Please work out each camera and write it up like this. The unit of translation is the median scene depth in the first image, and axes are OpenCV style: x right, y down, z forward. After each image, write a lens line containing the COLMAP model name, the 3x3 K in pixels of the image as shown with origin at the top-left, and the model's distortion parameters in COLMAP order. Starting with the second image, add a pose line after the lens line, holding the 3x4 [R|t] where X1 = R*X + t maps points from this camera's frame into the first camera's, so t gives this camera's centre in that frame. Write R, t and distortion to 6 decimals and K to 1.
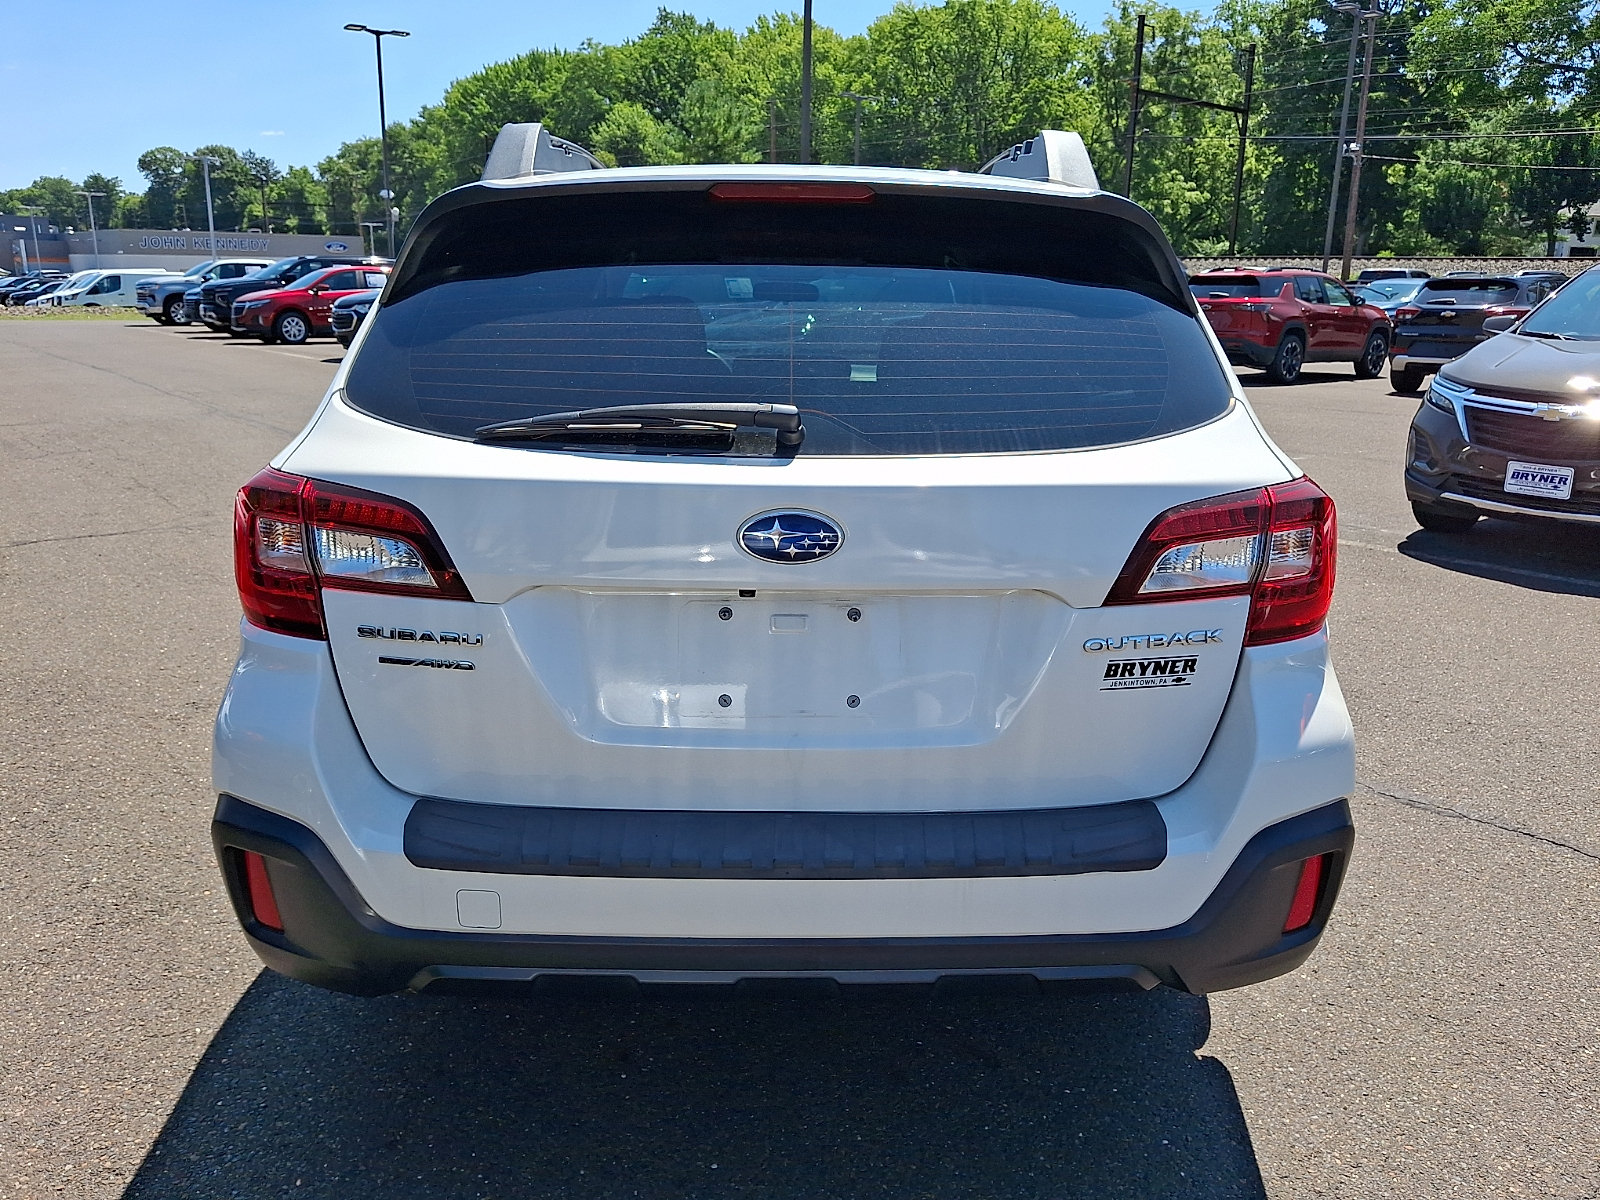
lens RADIAL K [[1193.7, 0, 811.7], [0, 1193.7, 619.1], [0, 0, 1]] dist [0.010768, -0.003962]
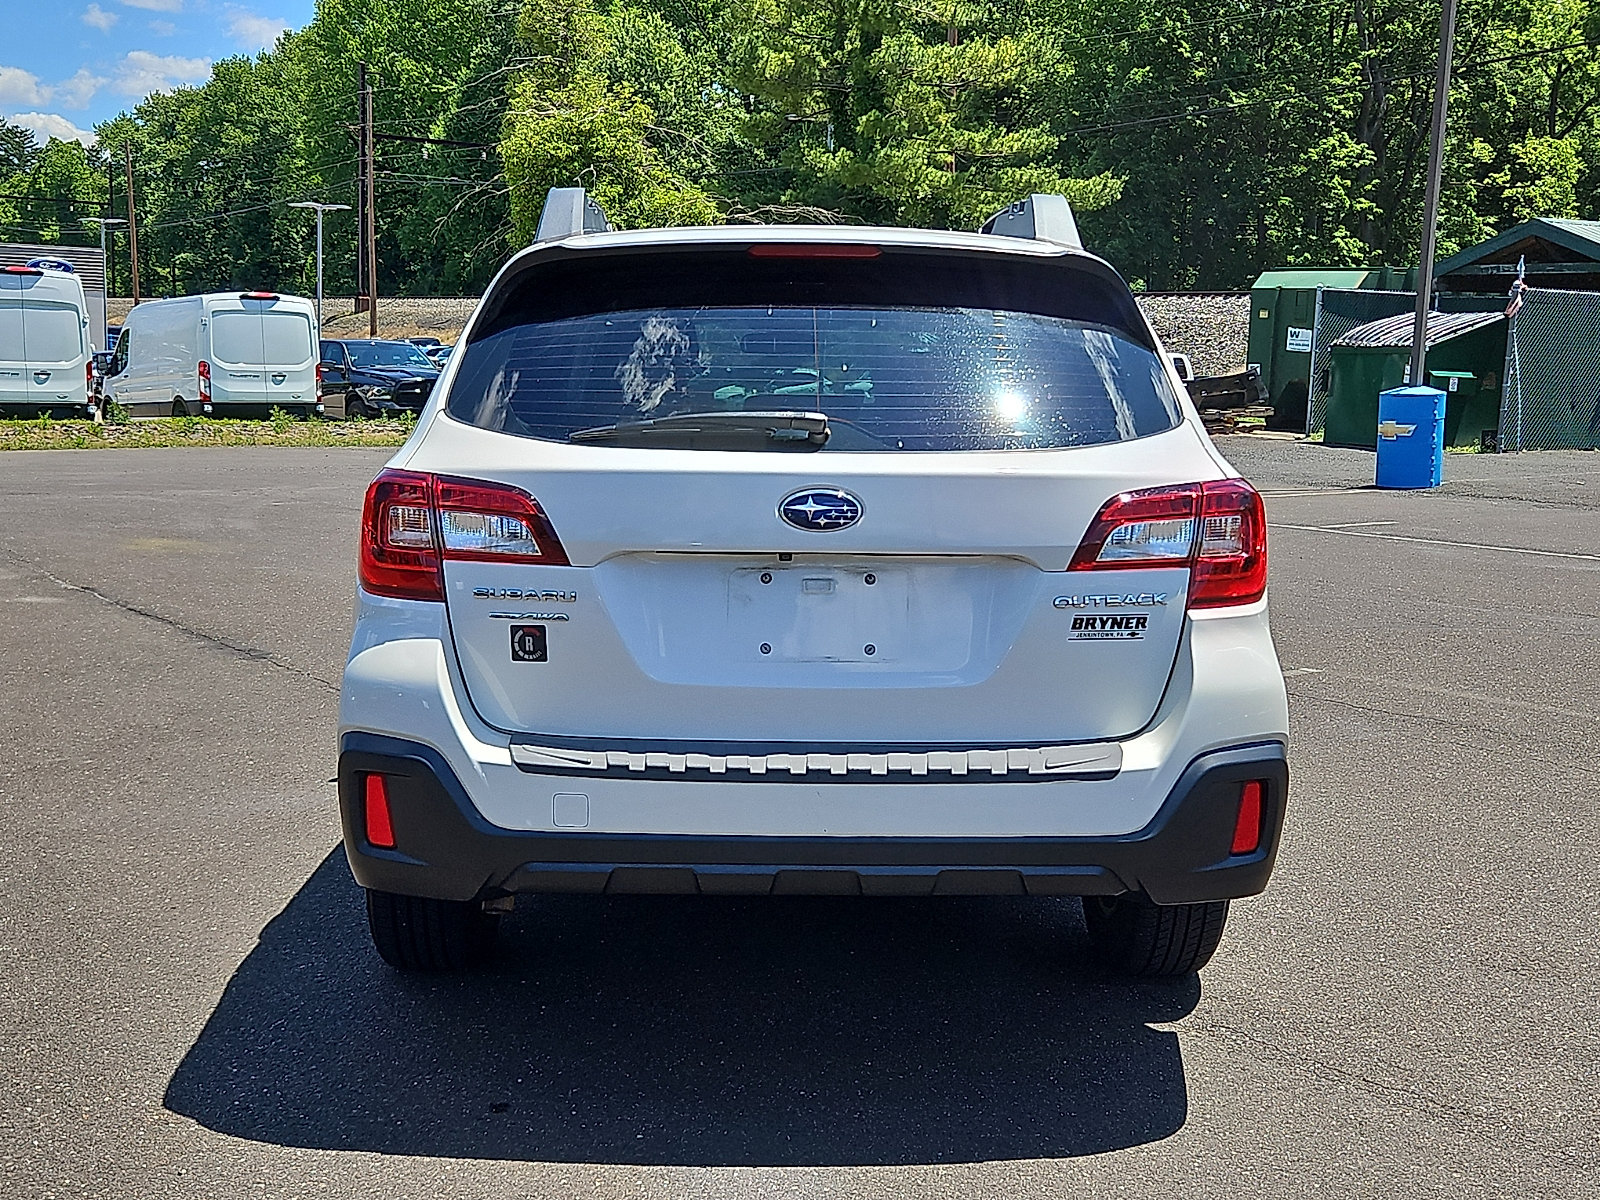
lens RADIAL K [[1886.9, 0, 800.0], [0, 1886.9, 600.0], [0, 0, 1]] dist [0.036318, 0.060793]
pose [[0.999928, -0.002356, 0.011775, -0.060532], [0.004030, 0.989536, -0.144232, 0.300080], [-0.011312, 0.144269, 0.989474, -0.944166]]
